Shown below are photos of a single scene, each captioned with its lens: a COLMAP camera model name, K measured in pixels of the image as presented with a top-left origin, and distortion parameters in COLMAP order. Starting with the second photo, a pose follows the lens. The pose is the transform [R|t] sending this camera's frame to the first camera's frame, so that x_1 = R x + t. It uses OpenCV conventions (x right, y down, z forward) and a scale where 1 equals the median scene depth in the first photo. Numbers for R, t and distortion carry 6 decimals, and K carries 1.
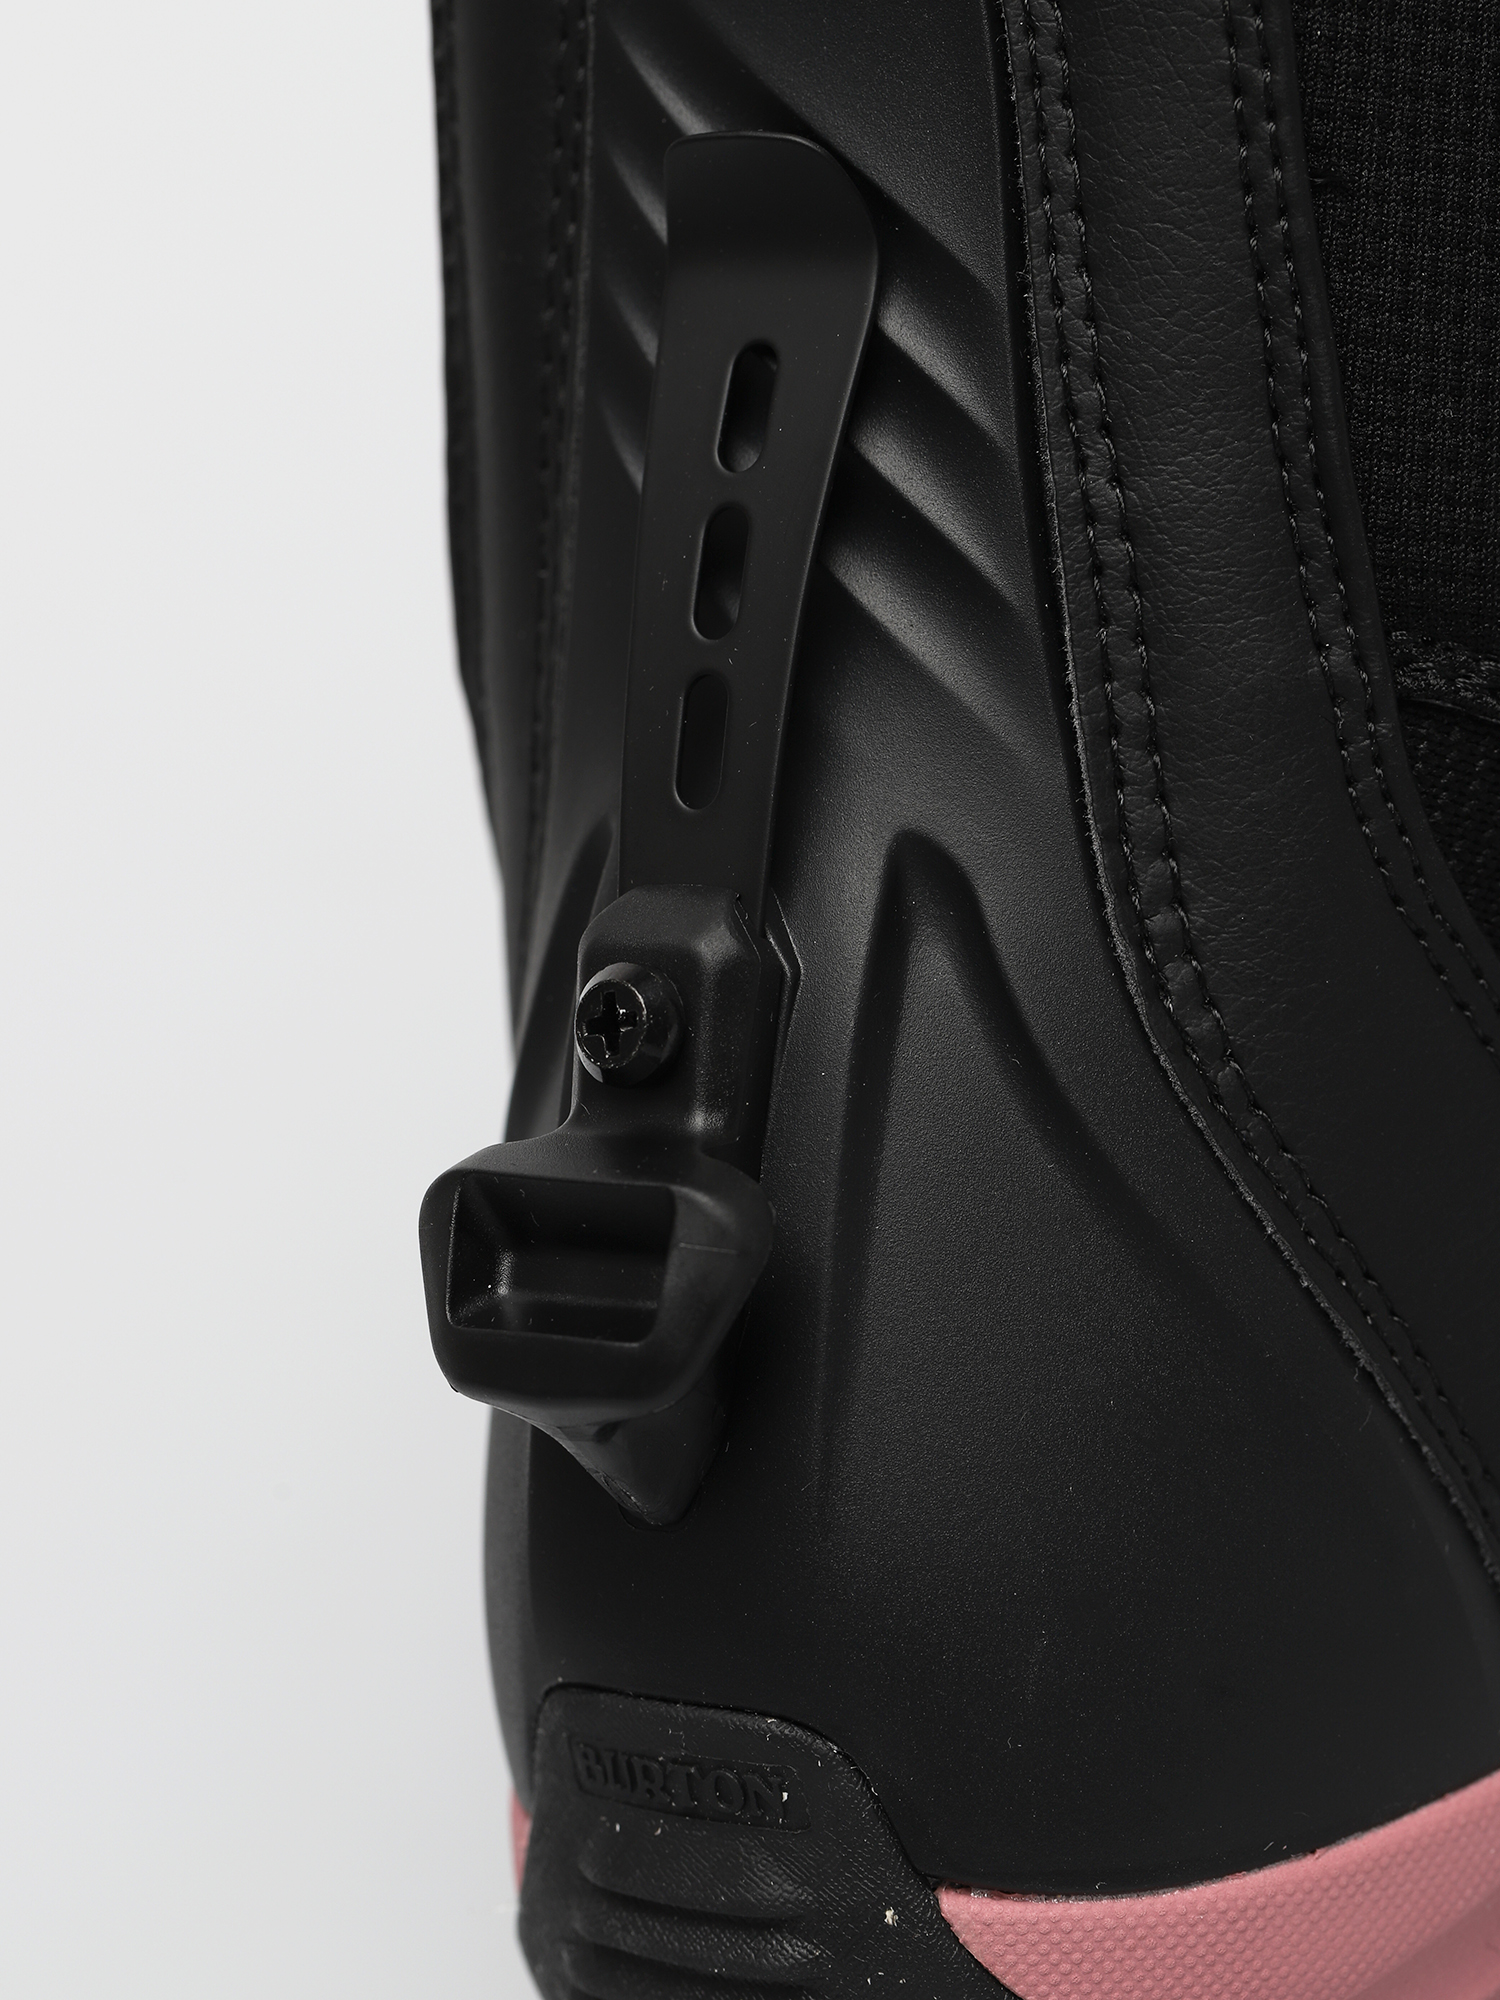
lens RADIAL K [[5642.0, 0, 751.0], [0, 5642.0, 1003.4], [0, 0, 1]] dist [-0.101179, 0.000000]
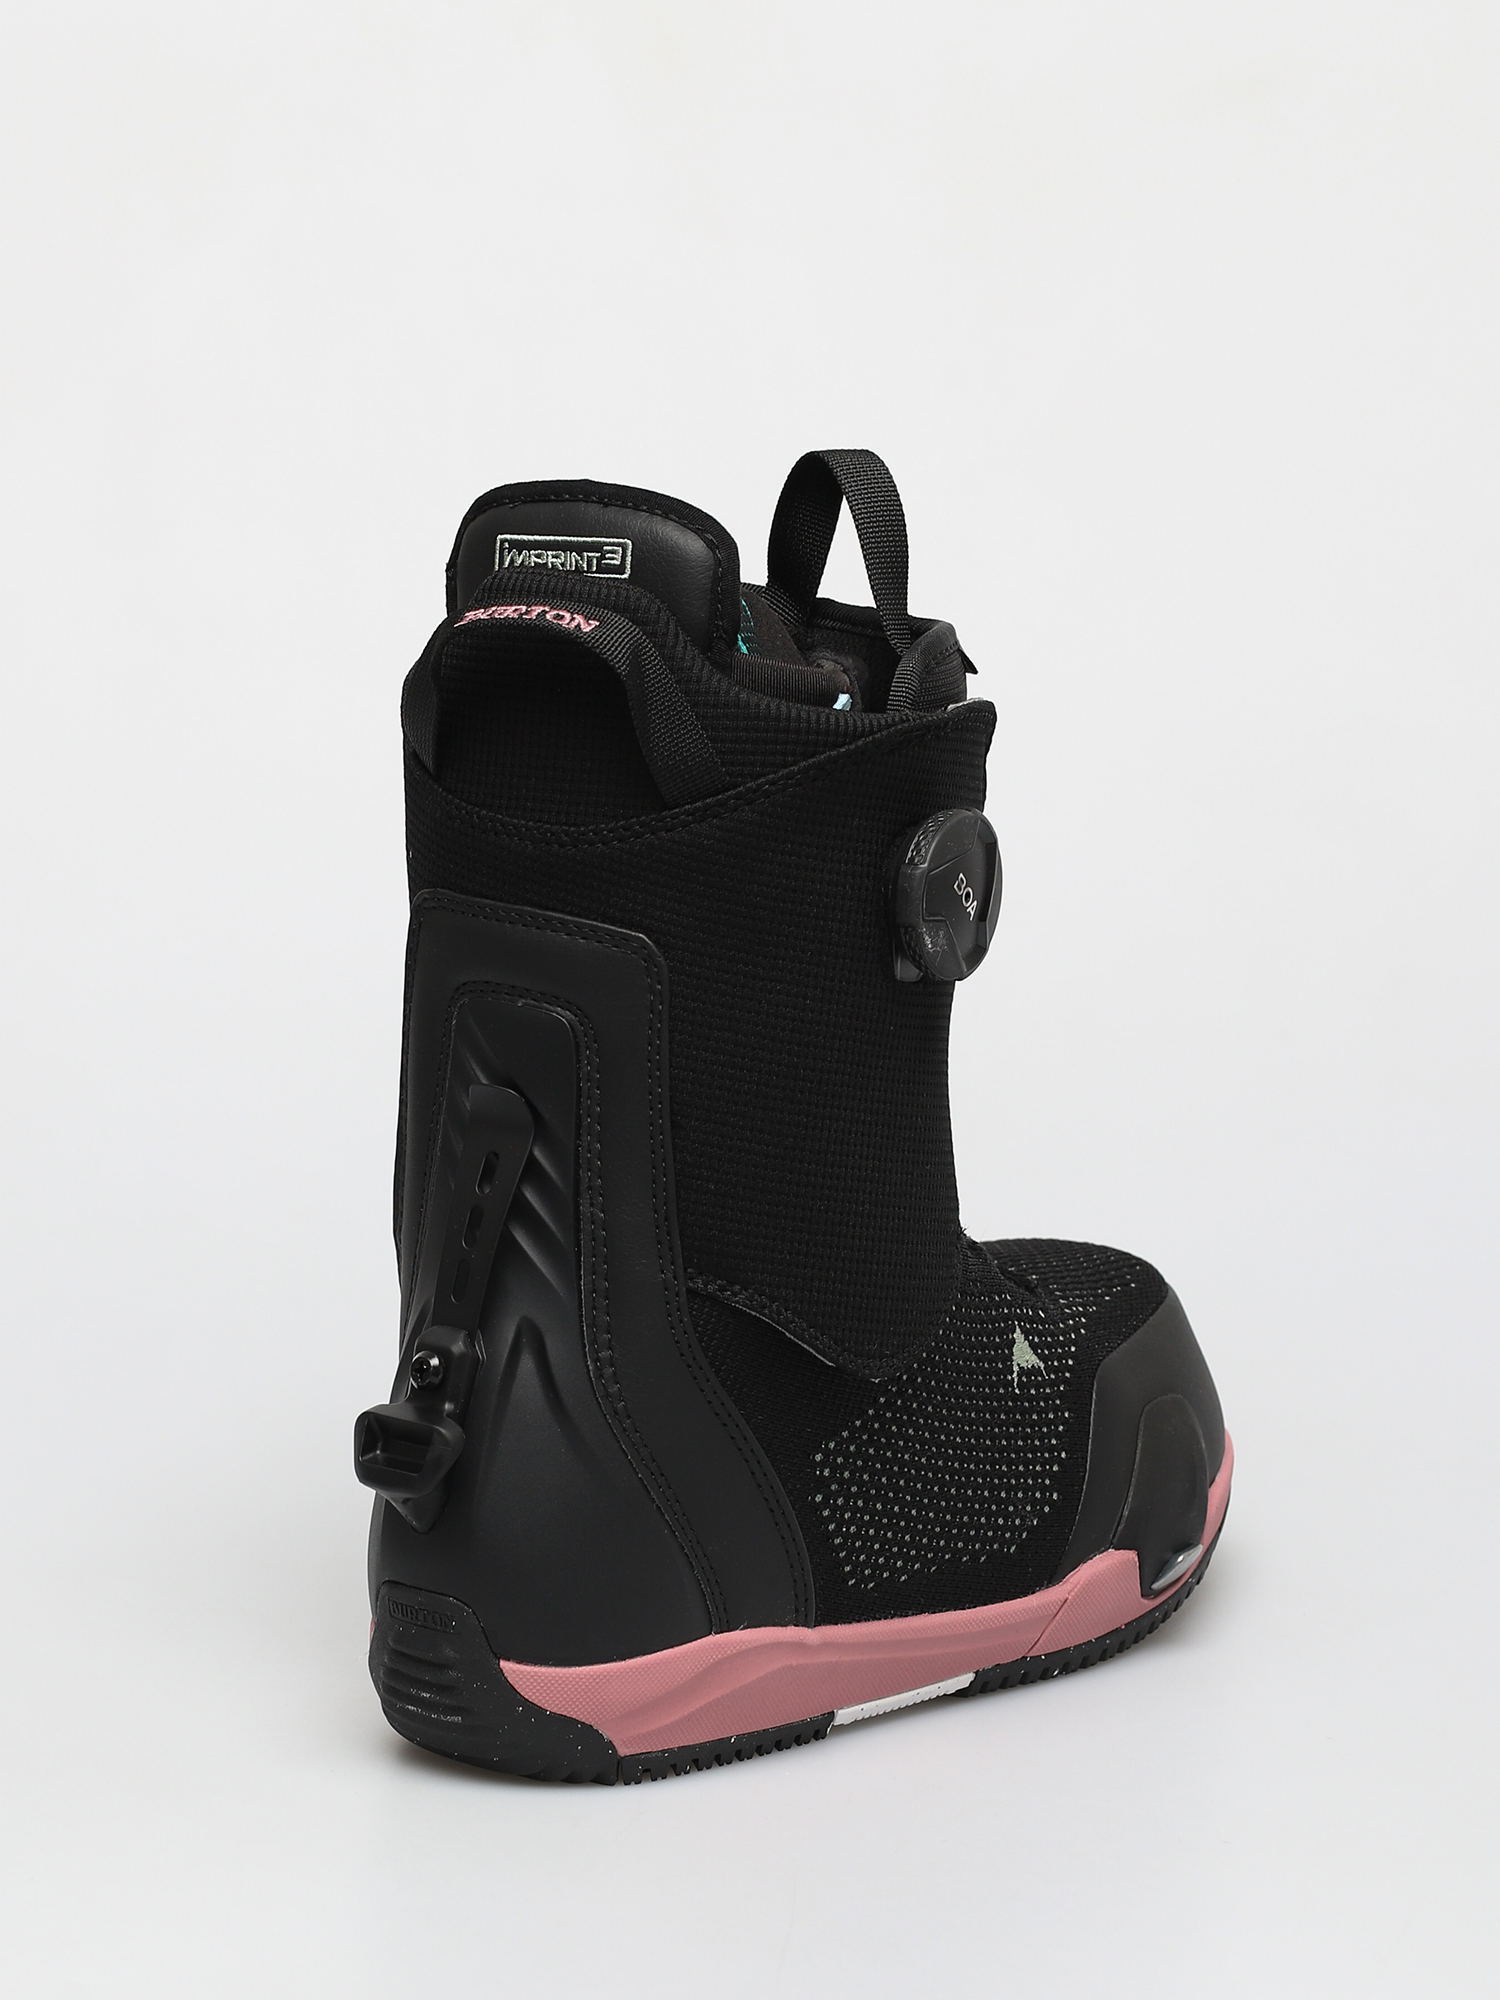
lens RADIAL K [[5642.0, 0, 747.6], [0, 5642.0, 996.3], [0, 0, 1]] dist [-0.101179, 0.000000]
pose [[0.994786, 0.096803, 0.032077, 0.033171], [-0.096385, 0.995241, -0.014356, -0.172557], [-0.033314, 0.011190, 0.999382, -2.081082]]
